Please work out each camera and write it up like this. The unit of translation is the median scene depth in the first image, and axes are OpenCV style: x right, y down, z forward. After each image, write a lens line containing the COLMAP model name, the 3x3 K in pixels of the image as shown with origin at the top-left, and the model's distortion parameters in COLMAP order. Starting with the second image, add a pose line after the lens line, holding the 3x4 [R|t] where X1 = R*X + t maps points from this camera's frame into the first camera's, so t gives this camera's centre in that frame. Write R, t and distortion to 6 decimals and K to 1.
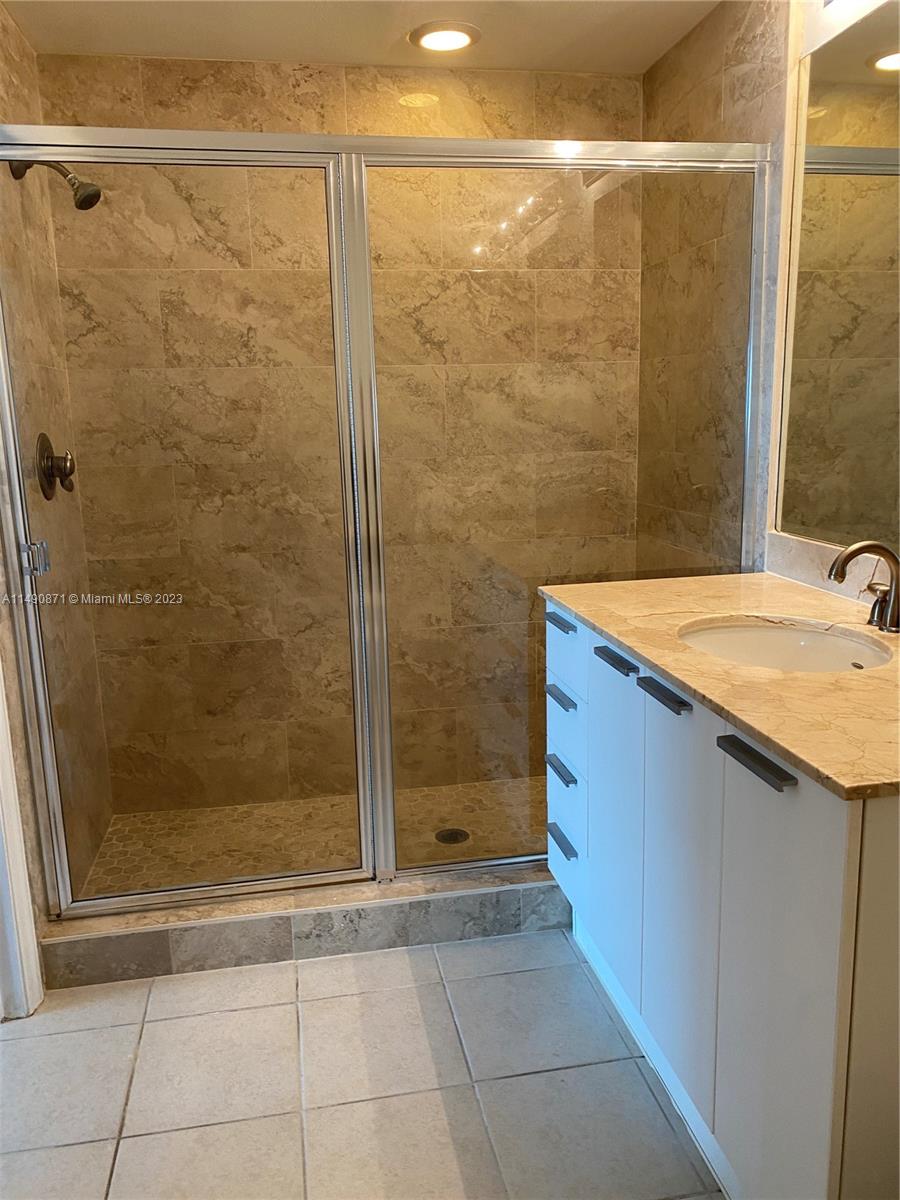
lens RADIAL K [[926.1, 0, 450.0], [0, 926.1, 600.0], [0, 0, 1]] dist [-0.013840, 0.001271]
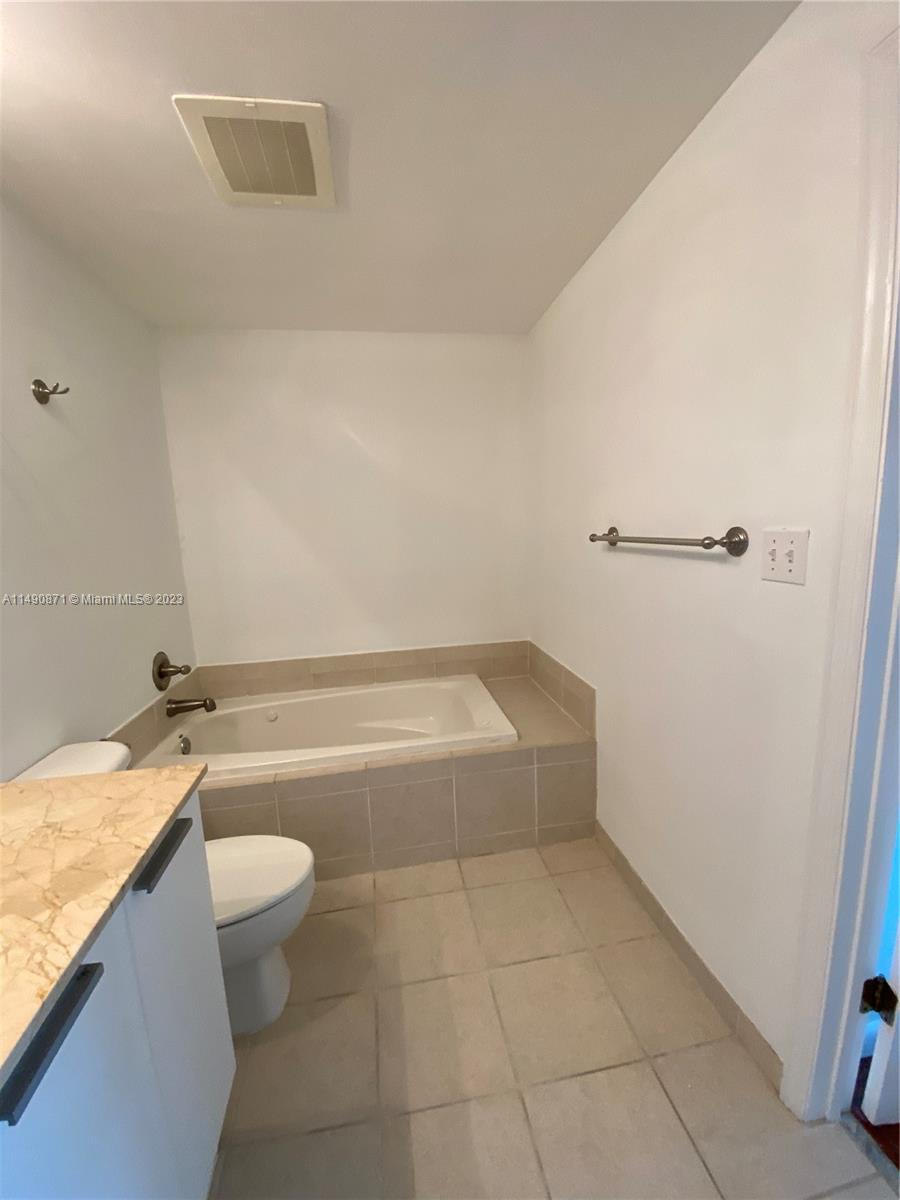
lens RADIAL K [[486.5, 0, 452.6], [0, 486.5, 604.9], [0, 0, 1]] dist [-0.000103, -0.000188]
pose [[-0.997993, 0.056769, 0.028066, -0.037721], [0.063084, 0.930062, 0.361947, -0.148475], [-0.005556, 0.362991, -0.931776, 0.650615]]
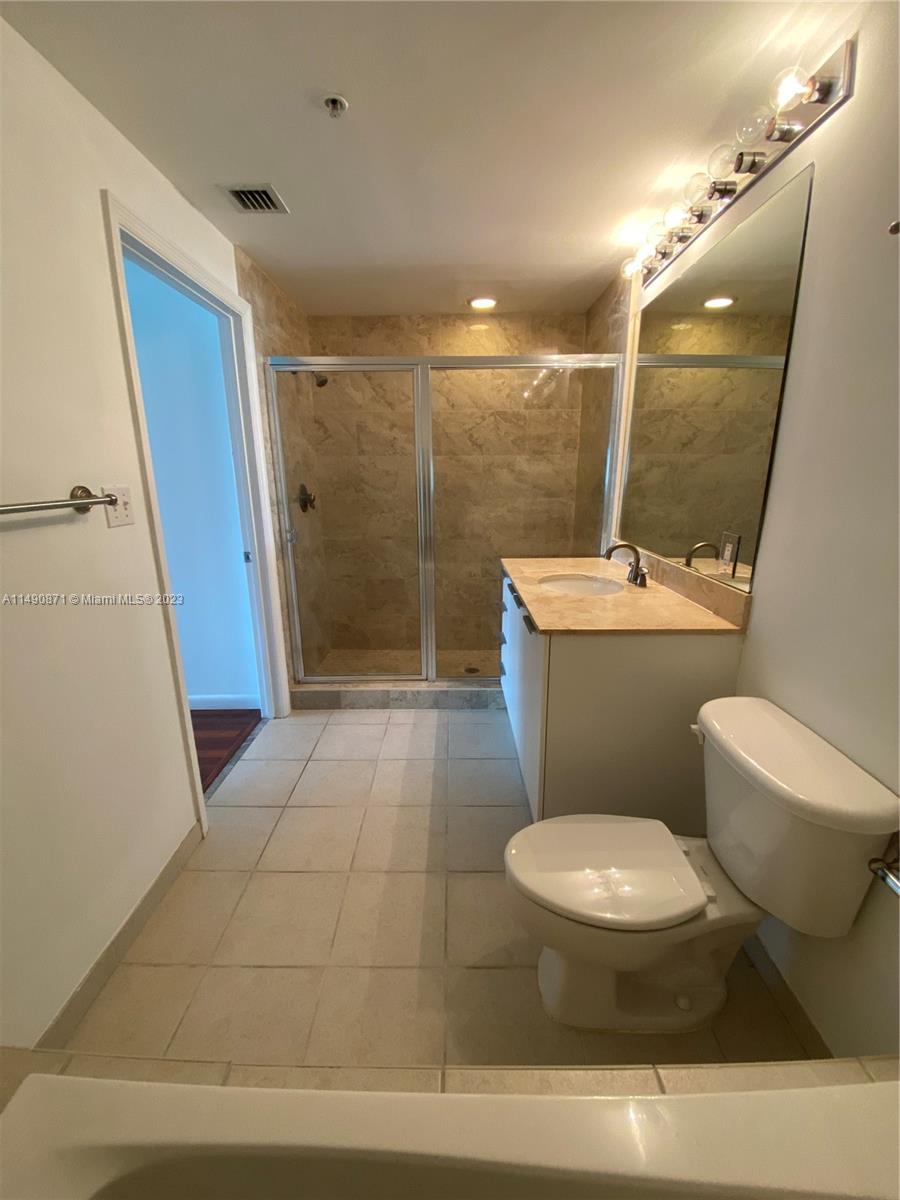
lens RADIAL K [[486.5, 0, 452.6], [0, 486.5, 604.9], [0, 0, 1]] dist [-0.000103, -0.000188]
pose [[0.982985, 0.066439, -0.171248, 0.152072], [-0.054657, 0.995861, 0.072622, 0.015264], [0.175364, -0.062026, 0.982548, -0.159393]]
